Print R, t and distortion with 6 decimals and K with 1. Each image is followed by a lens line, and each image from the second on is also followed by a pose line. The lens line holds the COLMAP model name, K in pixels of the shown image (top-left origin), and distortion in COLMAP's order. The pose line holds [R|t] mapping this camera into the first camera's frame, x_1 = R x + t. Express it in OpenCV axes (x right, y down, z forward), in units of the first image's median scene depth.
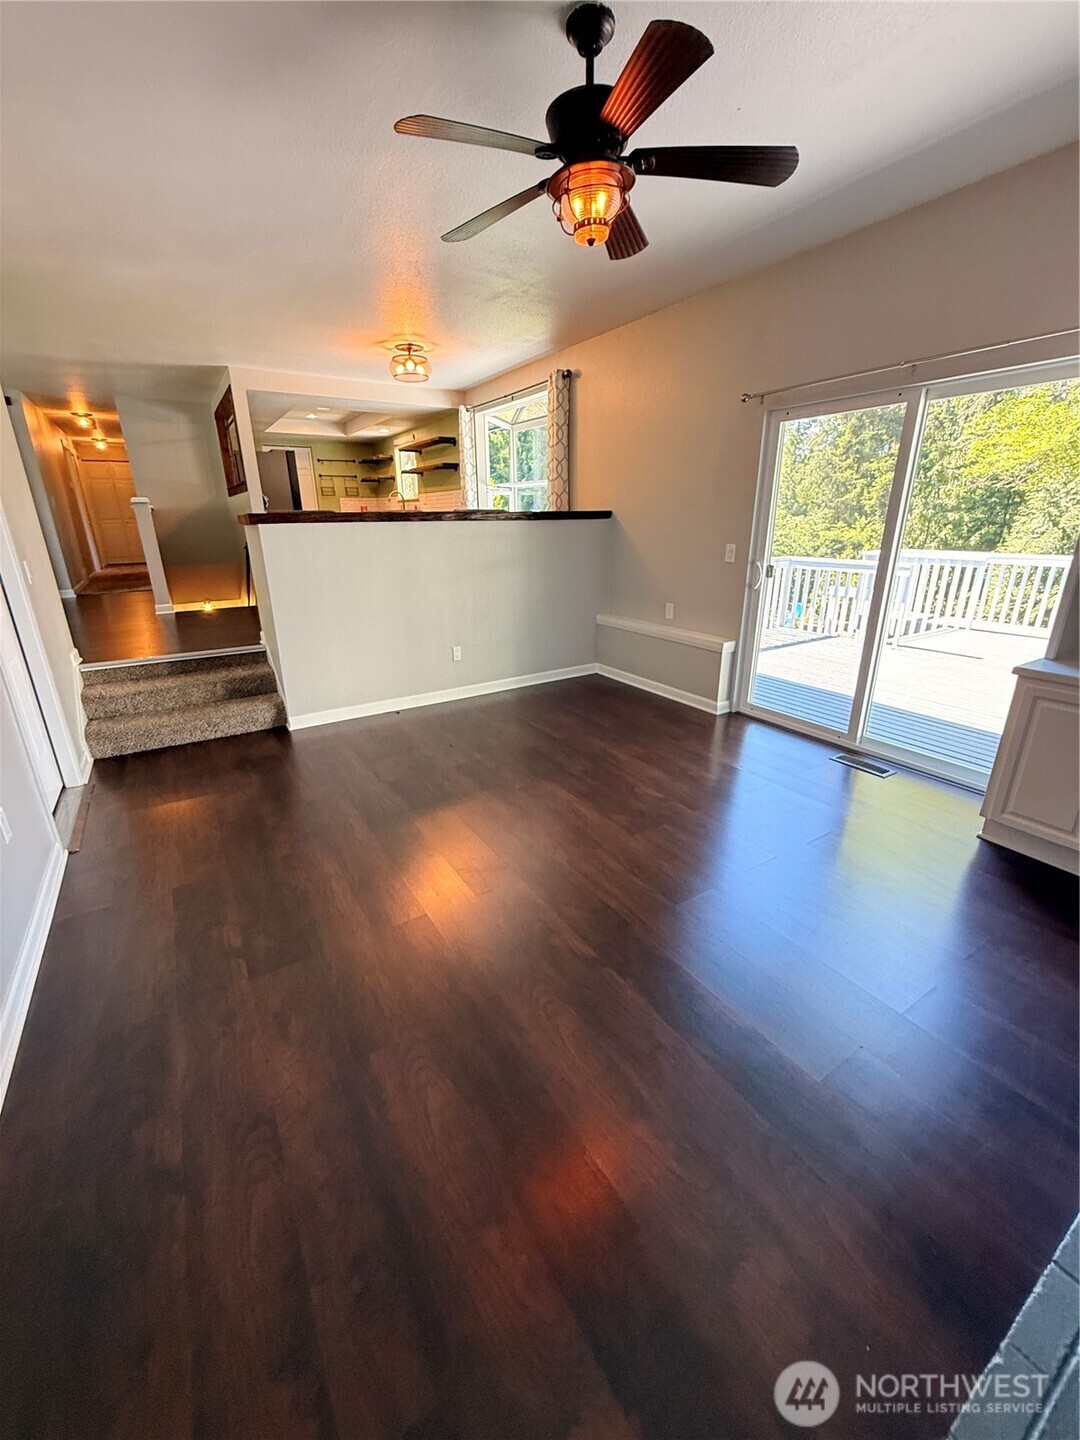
lens RADIAL K [[579.3, 0, 540.0], [0, 579.3, 720.0], [0, 0, 1]] dist [0.001076, -0.000520]
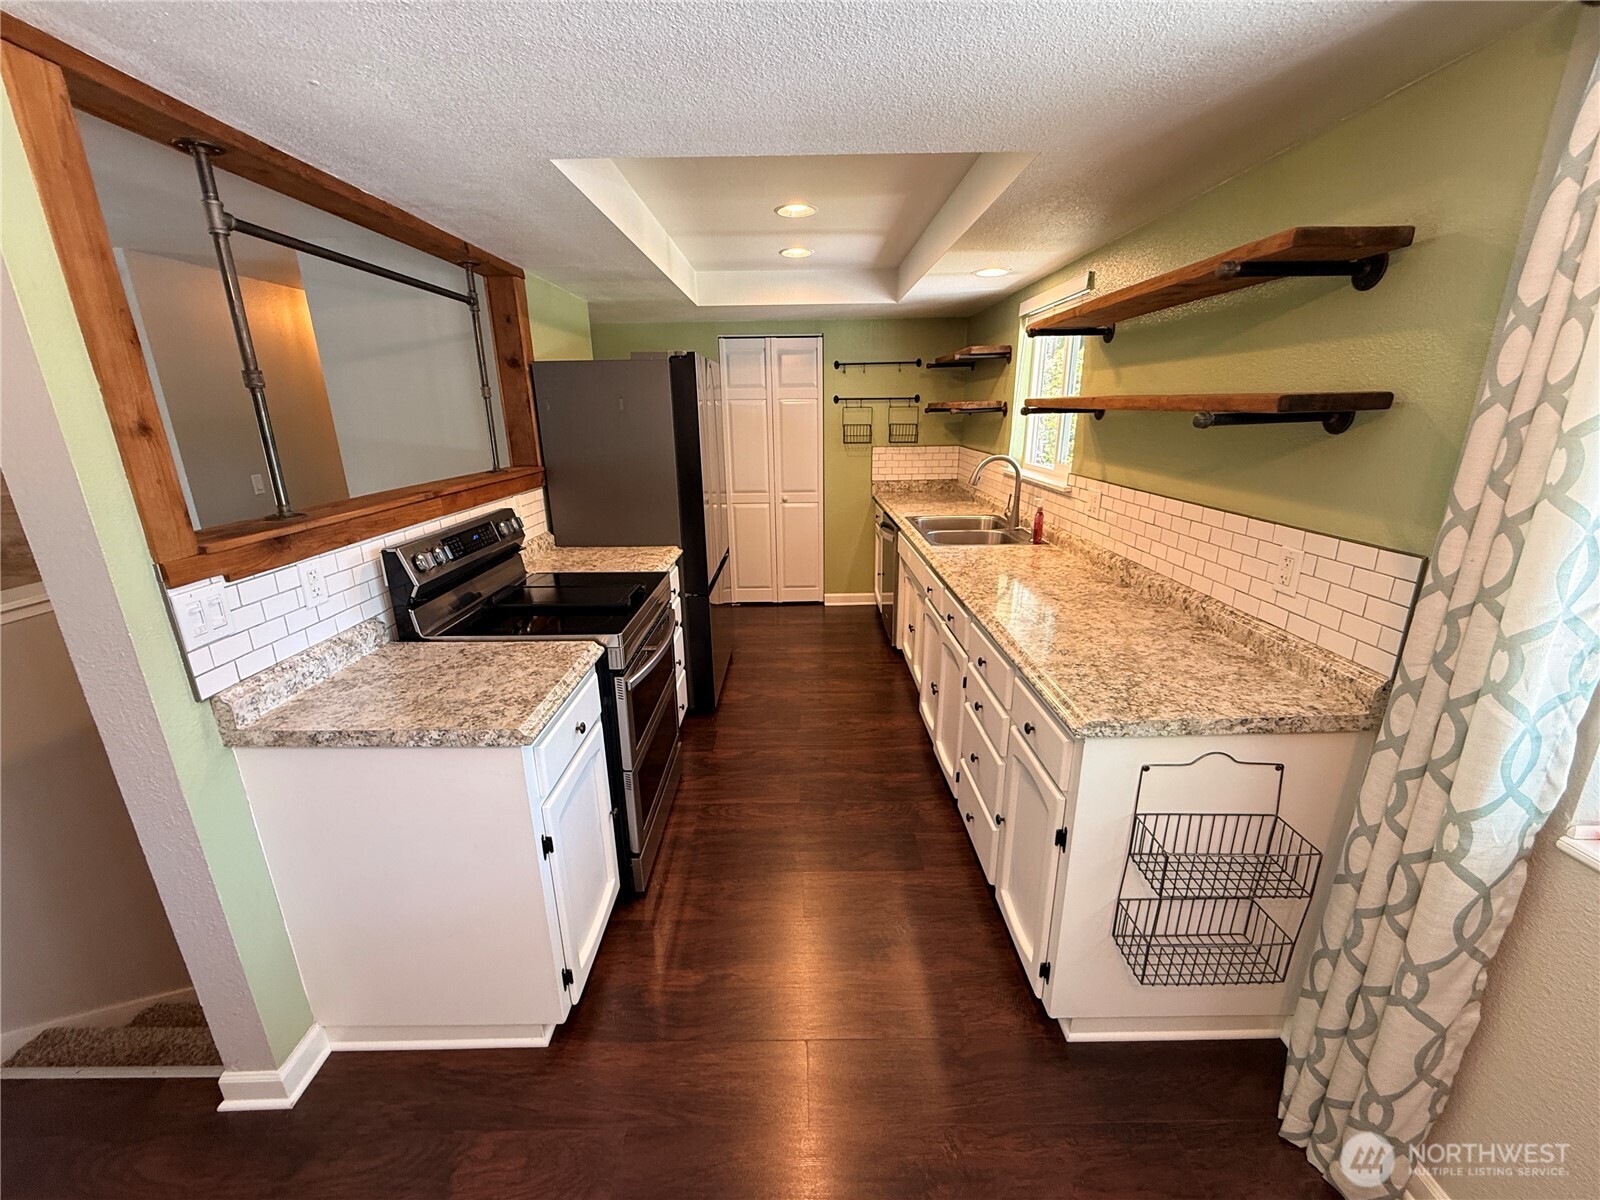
lens RADIAL K [[643.7, 0, 796.9], [0, 643.7, 600.1], [0, 0, 1]] dist [0.001076, -0.000520]
pose [[0.844485, 0.154345, -0.512857, -0.149954], [-0.174585, 0.984602, 0.008841, -0.305198], [0.506325, 0.082071, 0.858428, 0.653259]]
